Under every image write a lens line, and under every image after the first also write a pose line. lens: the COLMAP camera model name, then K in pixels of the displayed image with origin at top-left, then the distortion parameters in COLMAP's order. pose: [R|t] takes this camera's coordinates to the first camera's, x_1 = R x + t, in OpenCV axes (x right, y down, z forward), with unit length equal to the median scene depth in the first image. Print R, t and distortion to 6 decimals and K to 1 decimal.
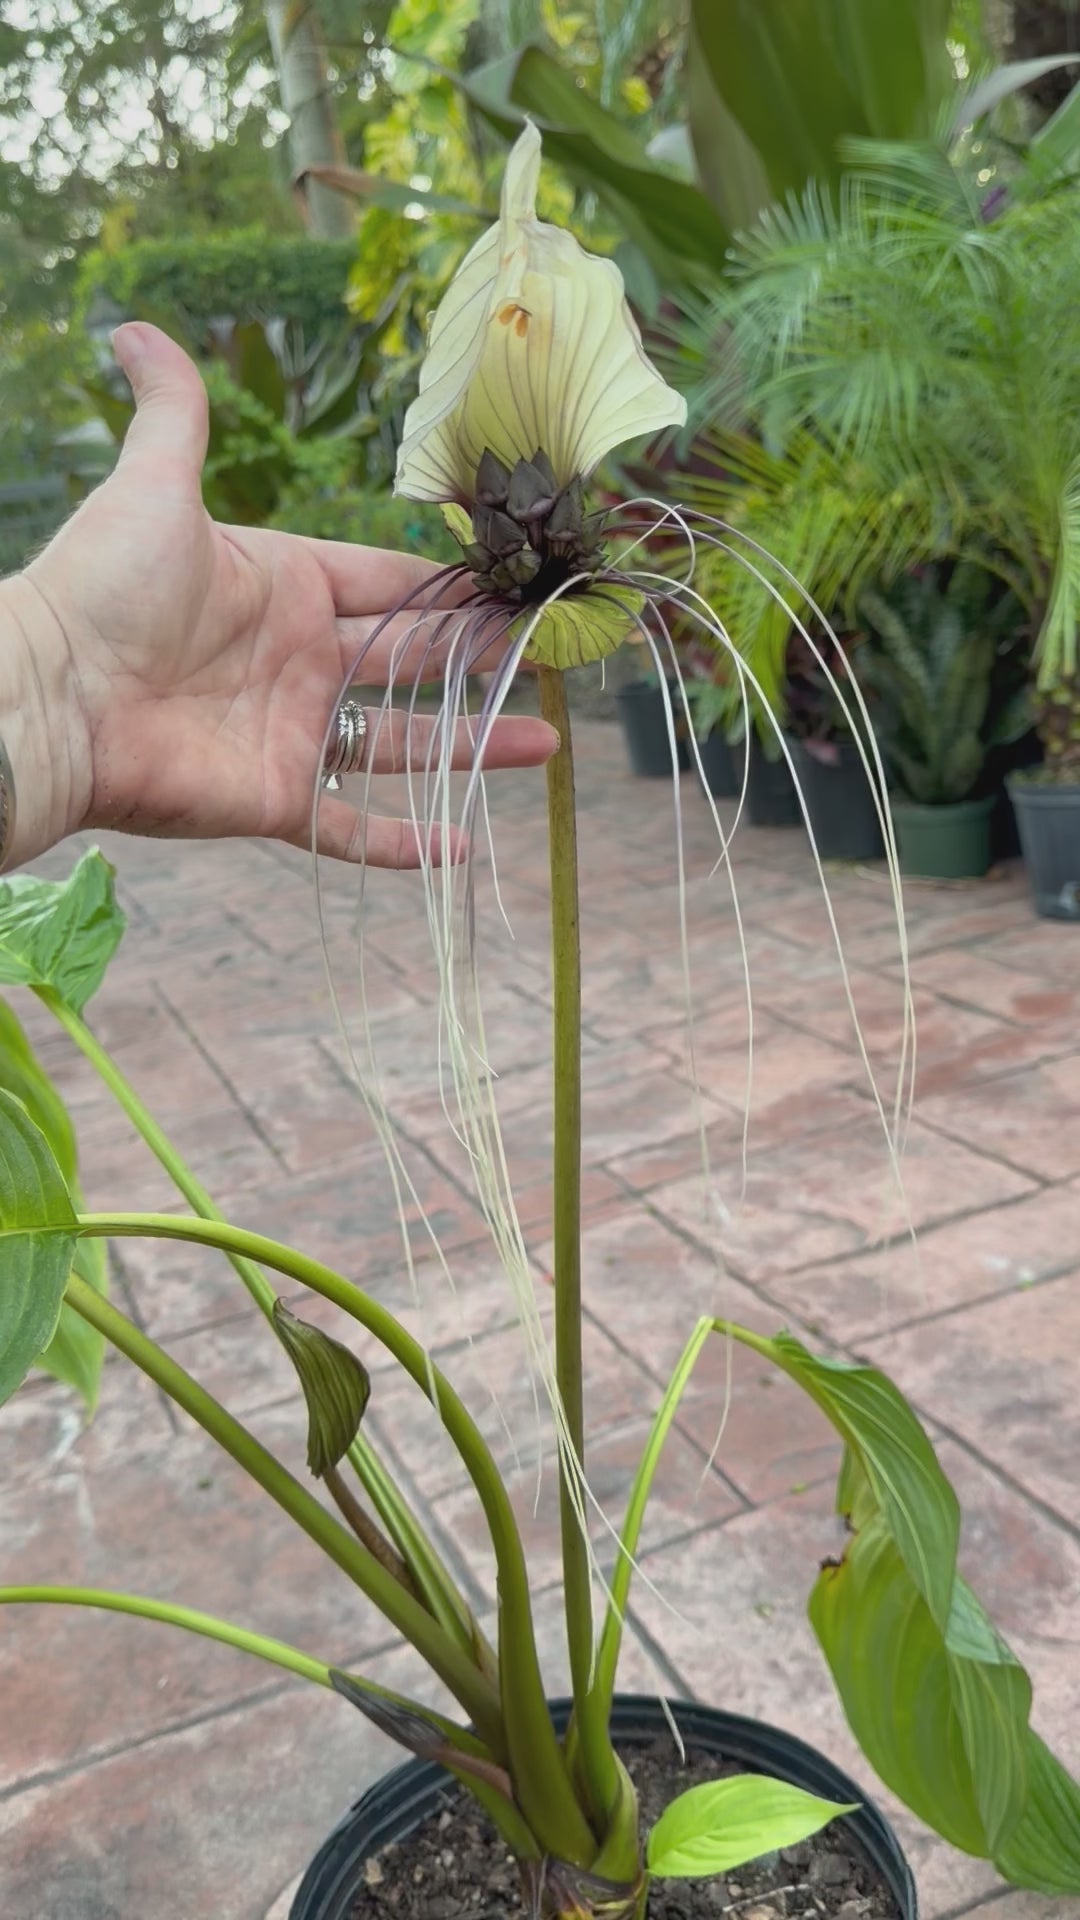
lens RADIAL K [[1664.7, 0, 529.9], [0, 1664.7, 939.7], [0, 0, 1]] dist [0.058265, -0.123141]
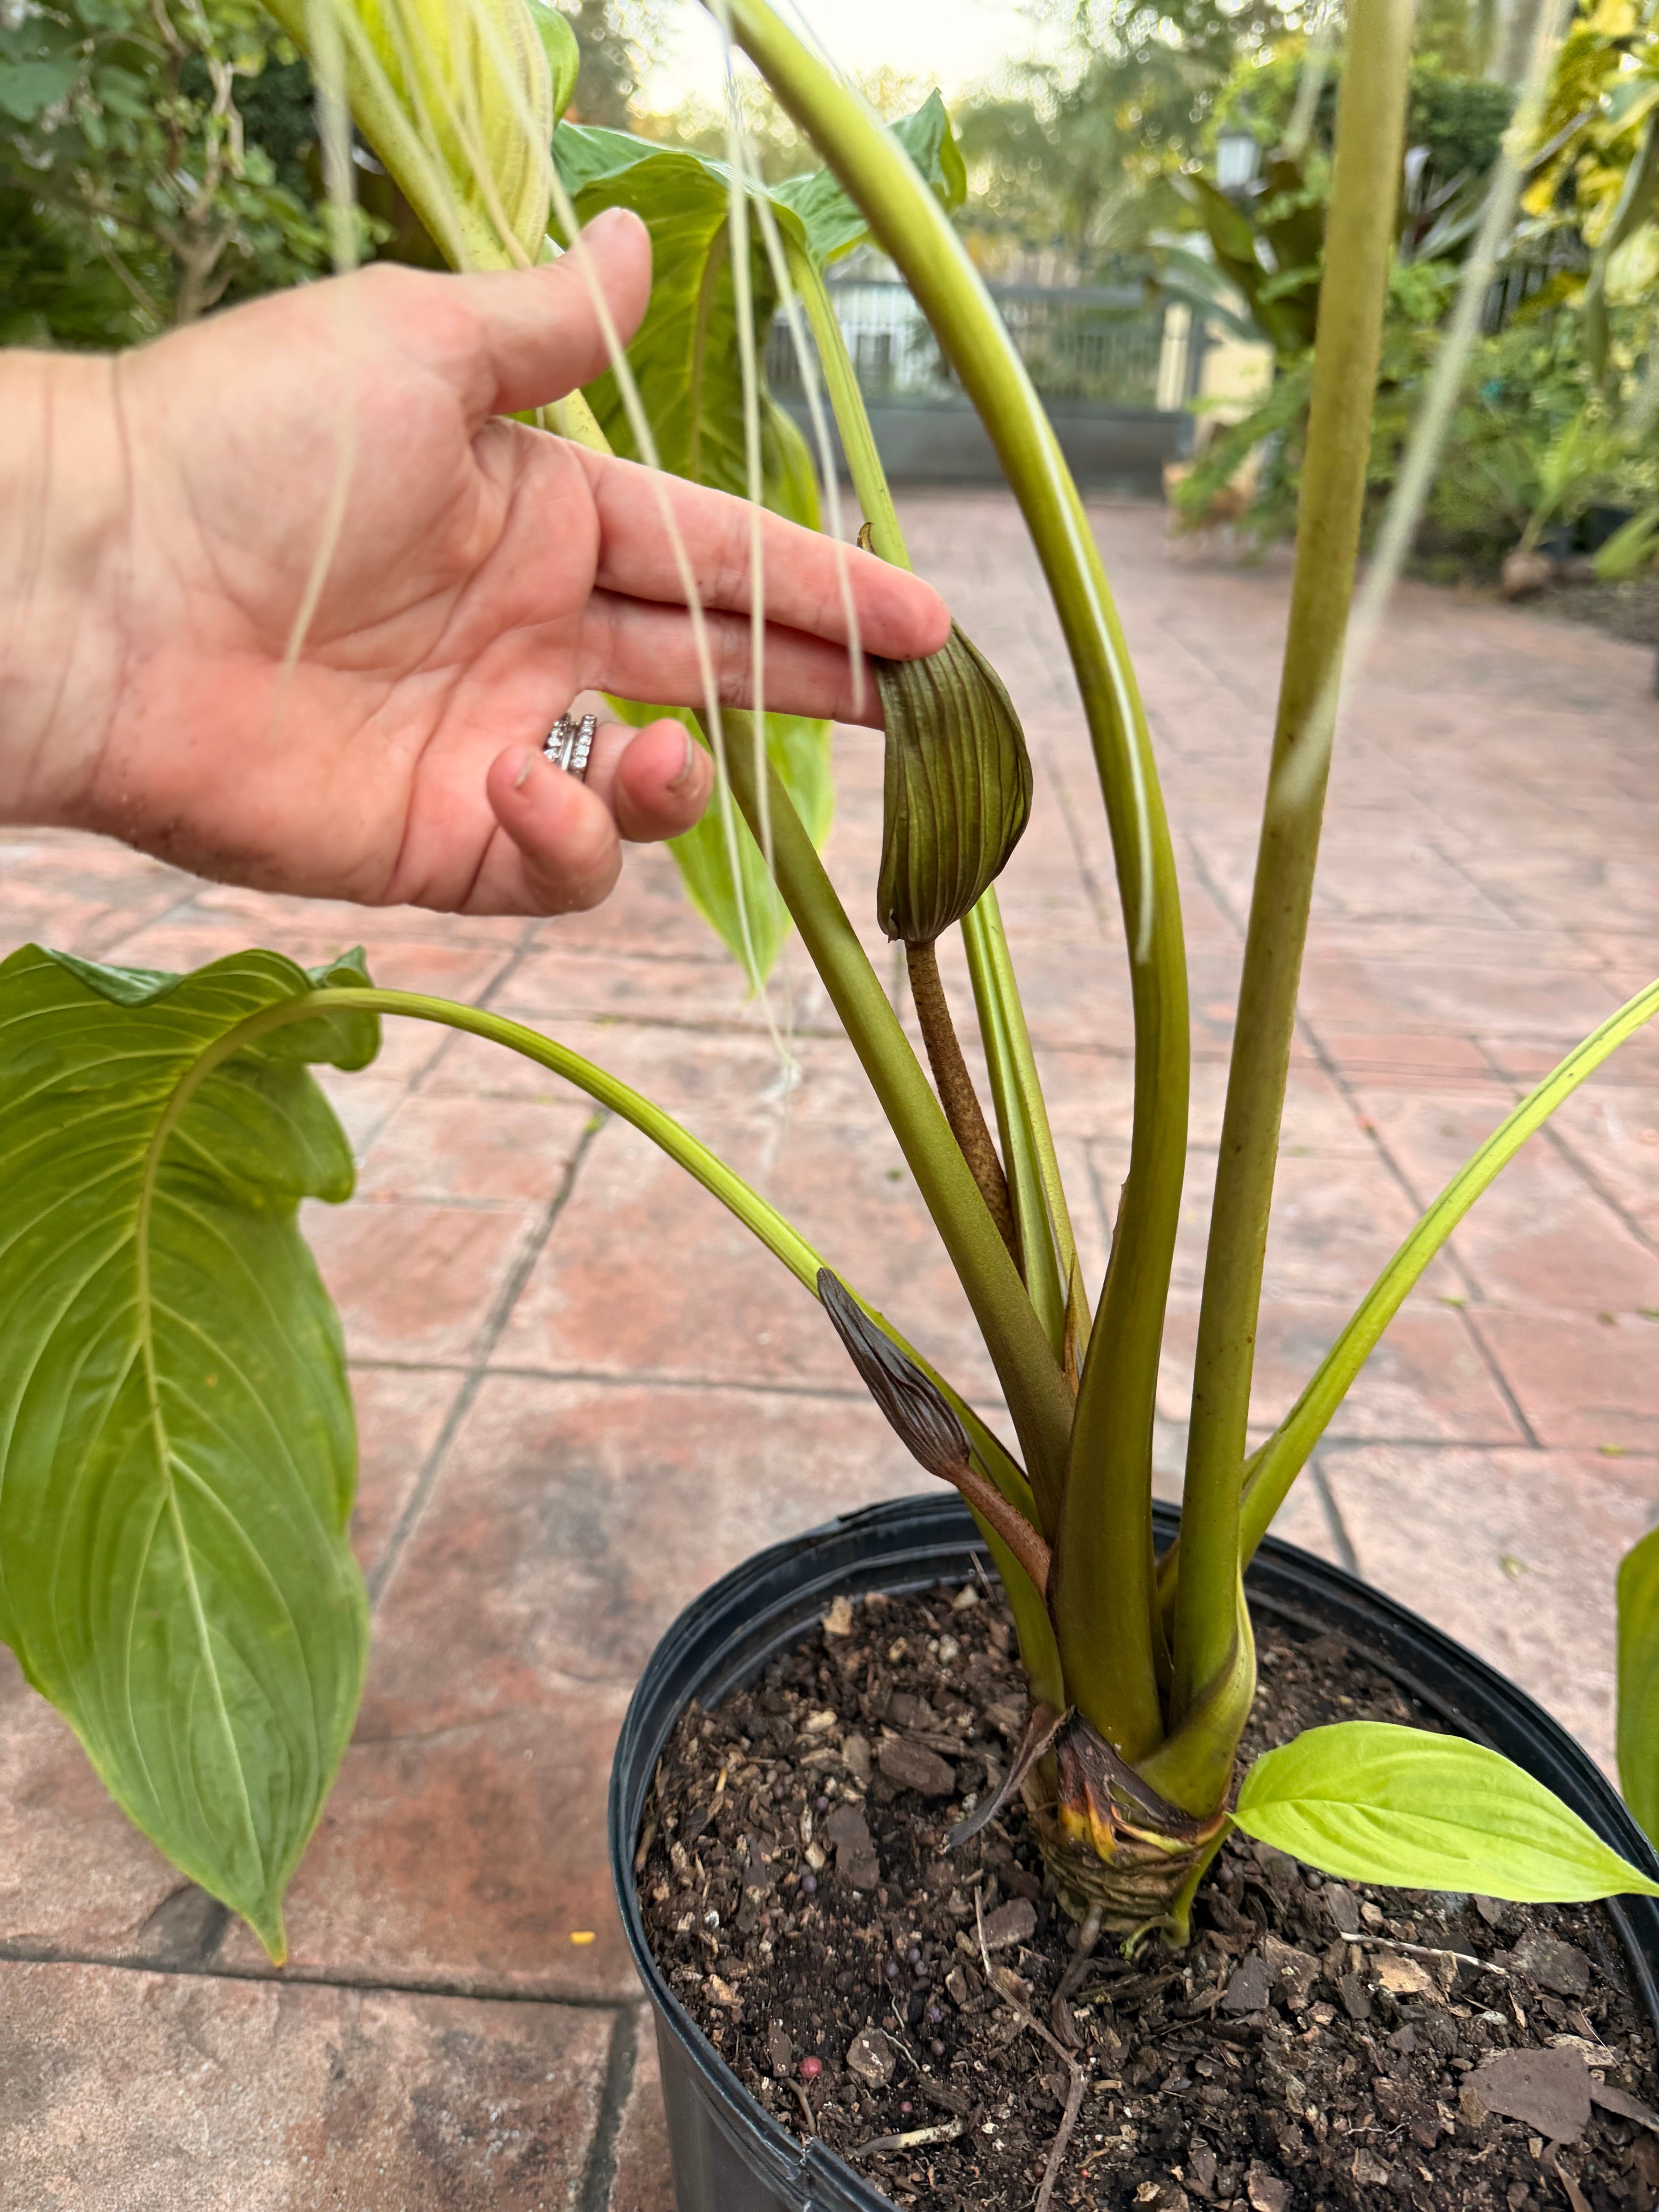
lens RADIAL K [[1584.2, 0, 857.9], [0, 1584.2, 1109.3], [0, 0, 1]] dist [0.005012, -0.030145]
pose [[0.893858, 0.342129, -0.289768, 0.011199], [-0.287272, 0.933242, 0.215719, 0.097703], [0.344227, -0.109580, 0.932470, 0.185561]]
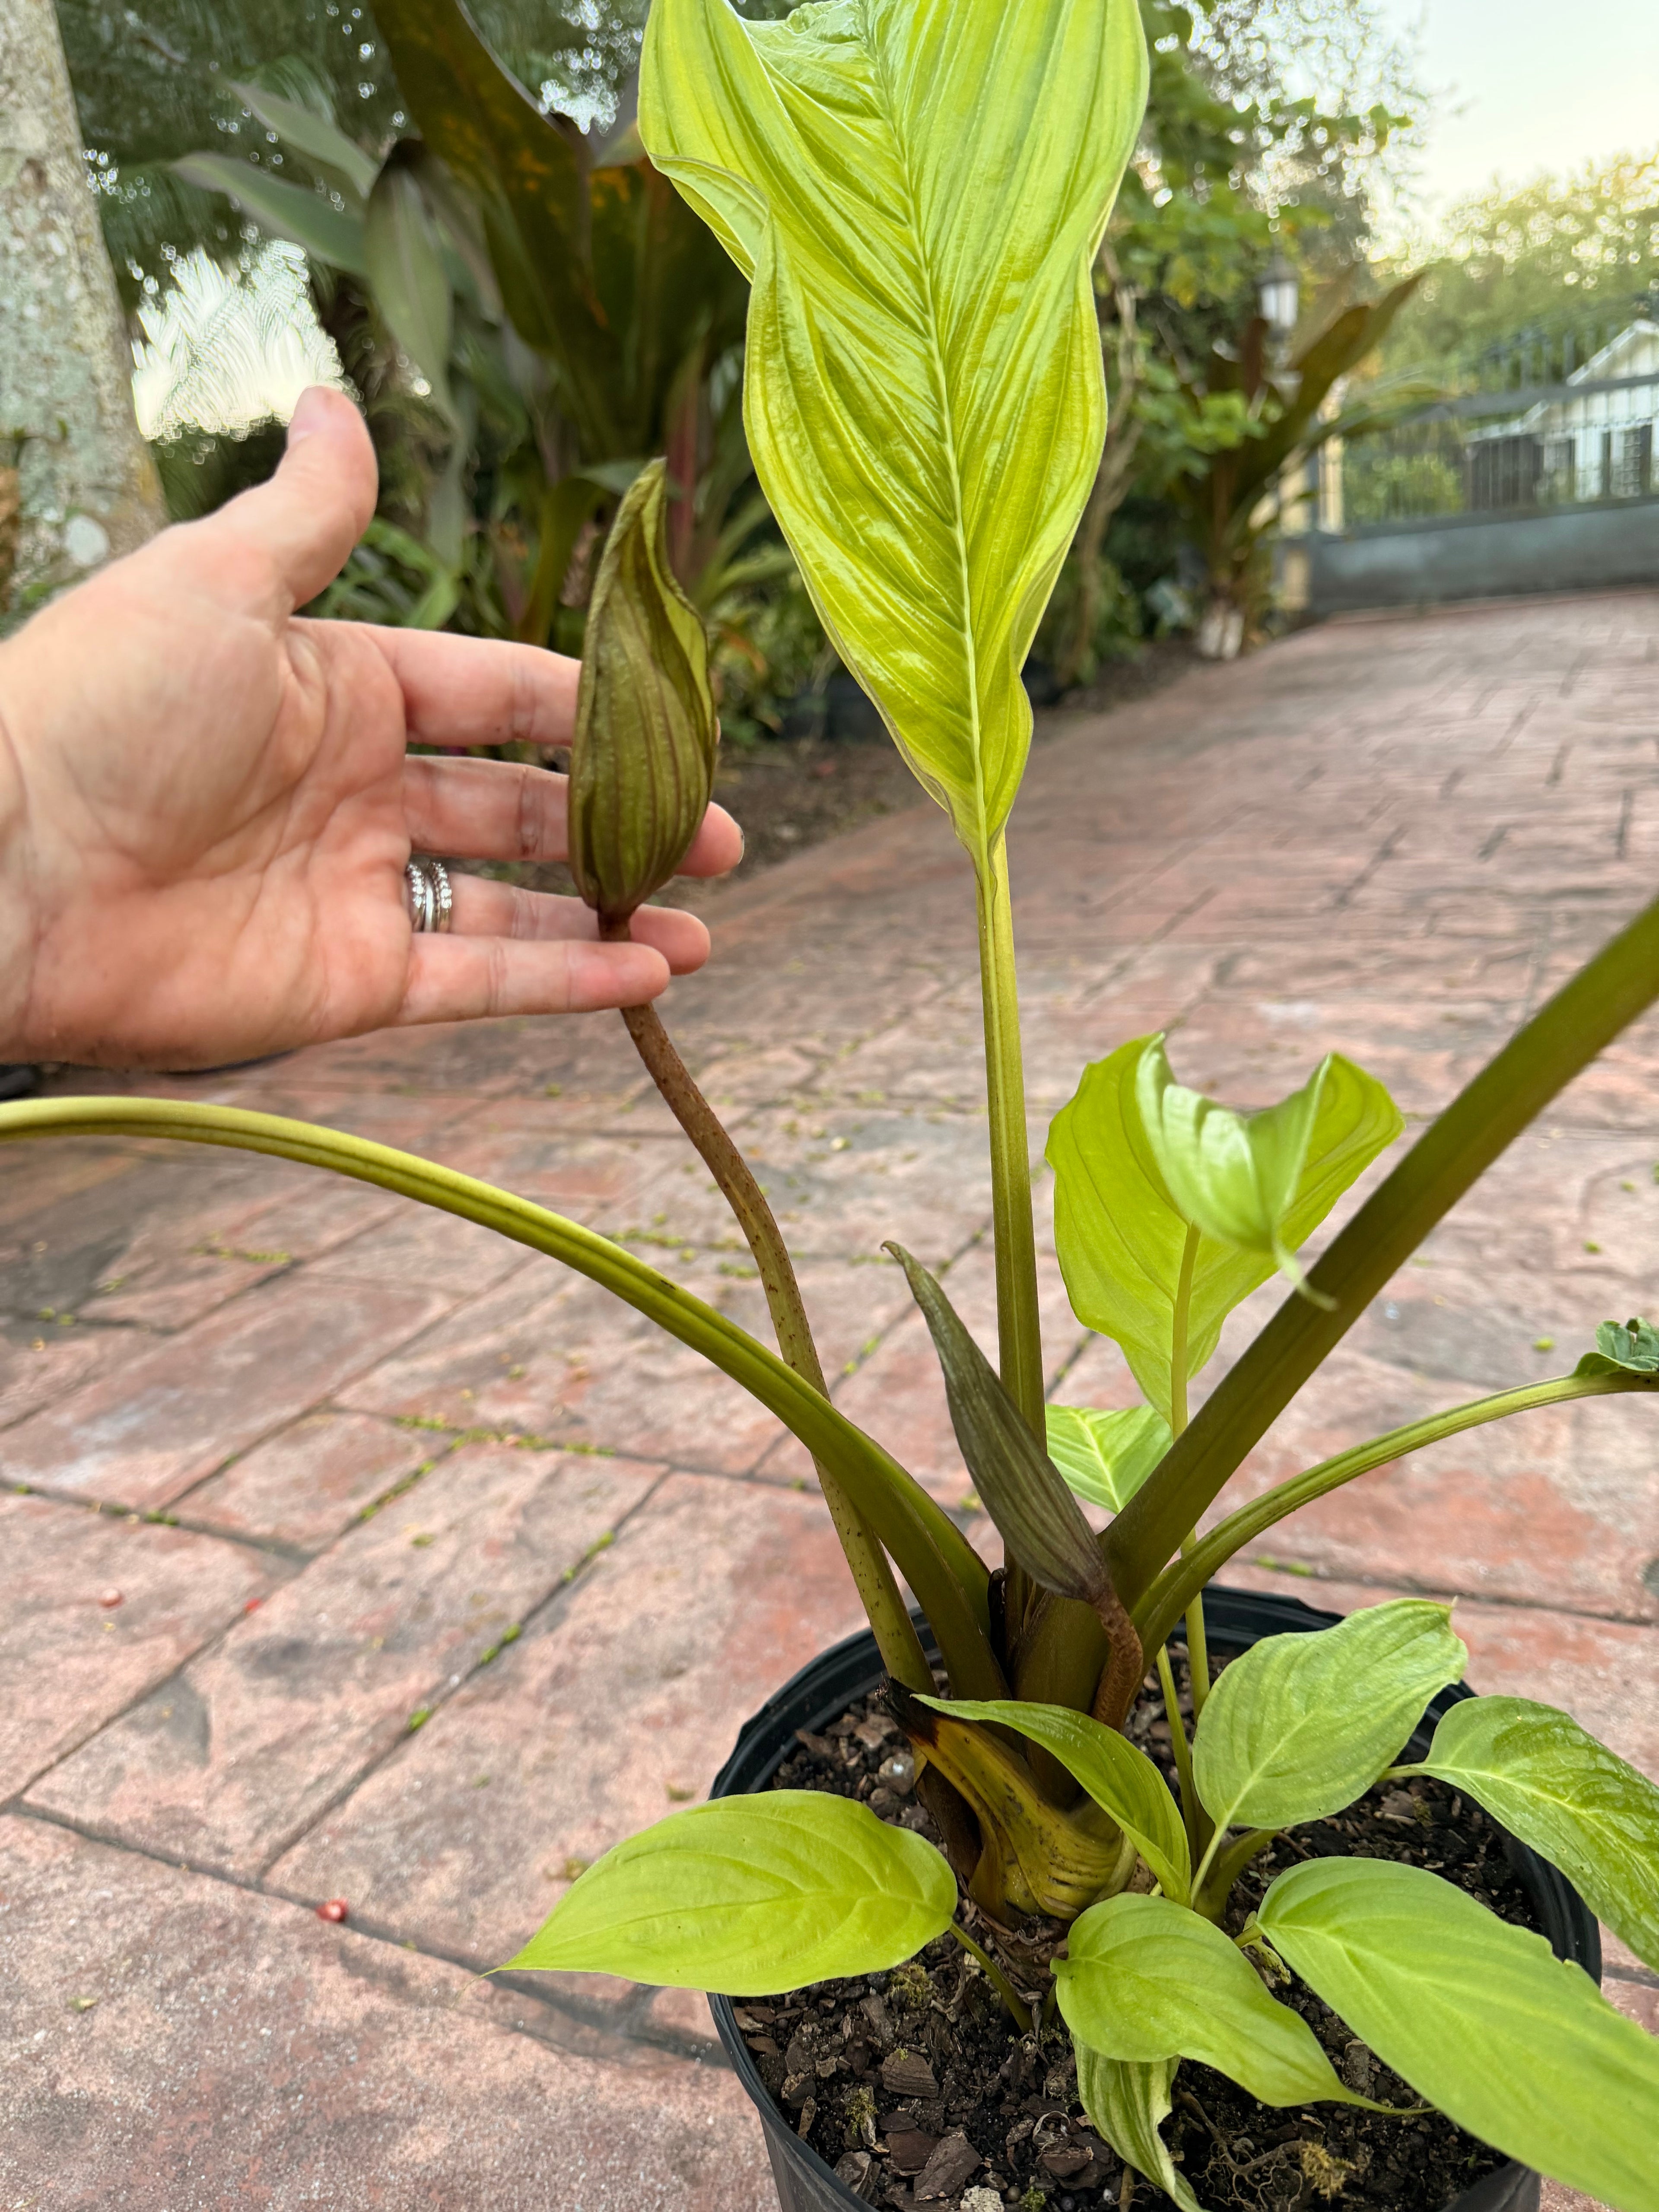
lens RADIAL K [[1584.2, 0, 844.3], [0, 1584.2, 1108.9], [0, 0, 1]] dist [0.005012, -0.030145]
pose [[0.682869, 0.292155, -0.669578, -0.298511], [-0.180414, 0.955605, 0.232961, 0.188606], [0.707913, -0.038280, 0.705262, -0.016922]]
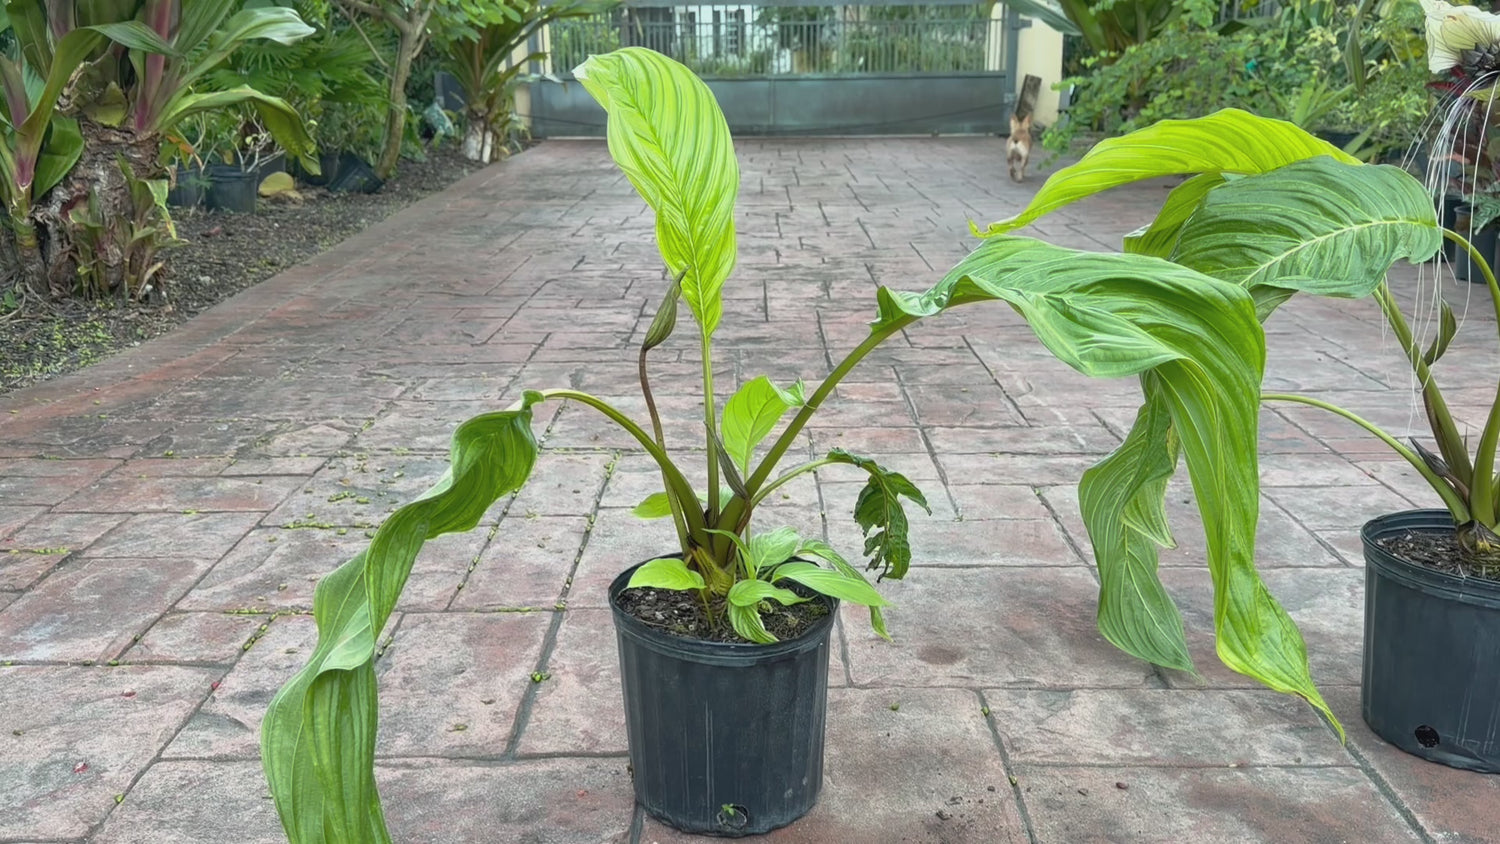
lens RADIAL K [[1300.5, 0, 743.3], [0, 1300.5, 430.8], [0, 0, 1]] dist [0.058265, -0.123141]
pose [[0.920403, 0.242092, -0.307001, -0.179827], [-0.228403, 0.970246, 0.080345, 0.190368], [0.317317, -0.003830, 0.948312, -0.535507]]
